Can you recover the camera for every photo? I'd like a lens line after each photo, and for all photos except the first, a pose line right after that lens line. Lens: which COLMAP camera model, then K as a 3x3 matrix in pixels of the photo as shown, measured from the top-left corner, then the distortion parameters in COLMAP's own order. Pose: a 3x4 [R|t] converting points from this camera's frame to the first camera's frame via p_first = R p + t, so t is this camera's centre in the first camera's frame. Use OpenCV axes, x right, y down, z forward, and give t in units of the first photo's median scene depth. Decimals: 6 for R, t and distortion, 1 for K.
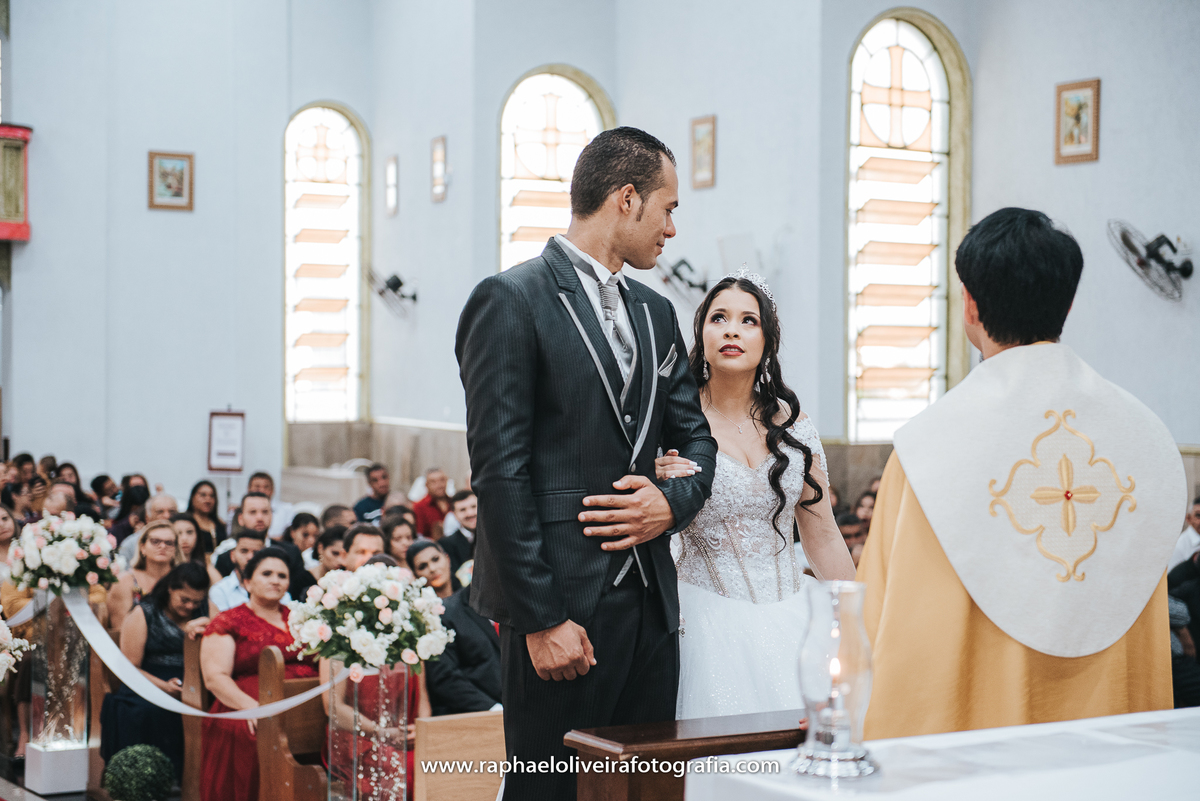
lens RADIAL K [[2384.8, 0, 600.8], [0, 2384.8, 399.5], [0, 0, 1]] dist [0.028562, 0.000000]
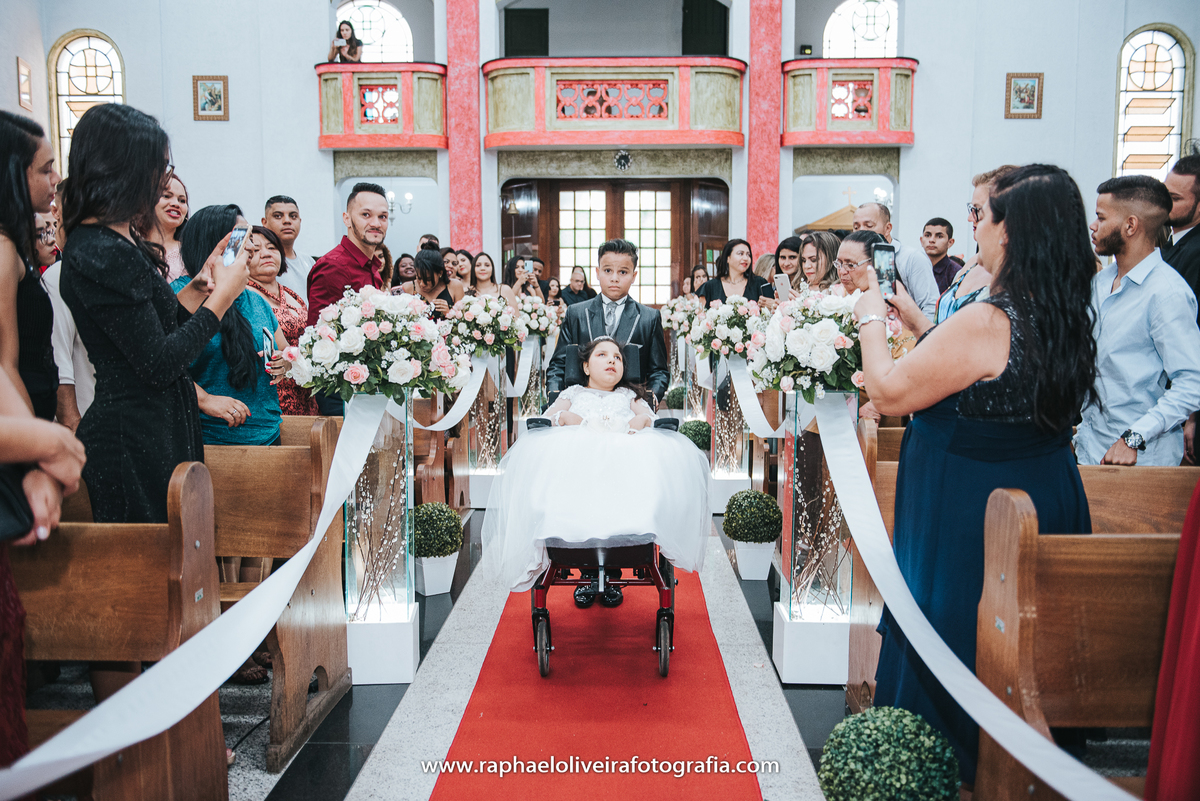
lens RADIAL K [[1098.5, 0, 600.8], [0, 1098.5, 399.3], [0, 0, 1]] dist [0.037345, 0.009837]
pose [[0.857058, 0.051544, -0.512636, -0.059342], [-0.008801, 0.996303, 0.085462, 0.027739], [0.515146, -0.068735, 0.854342, 0.354436]]
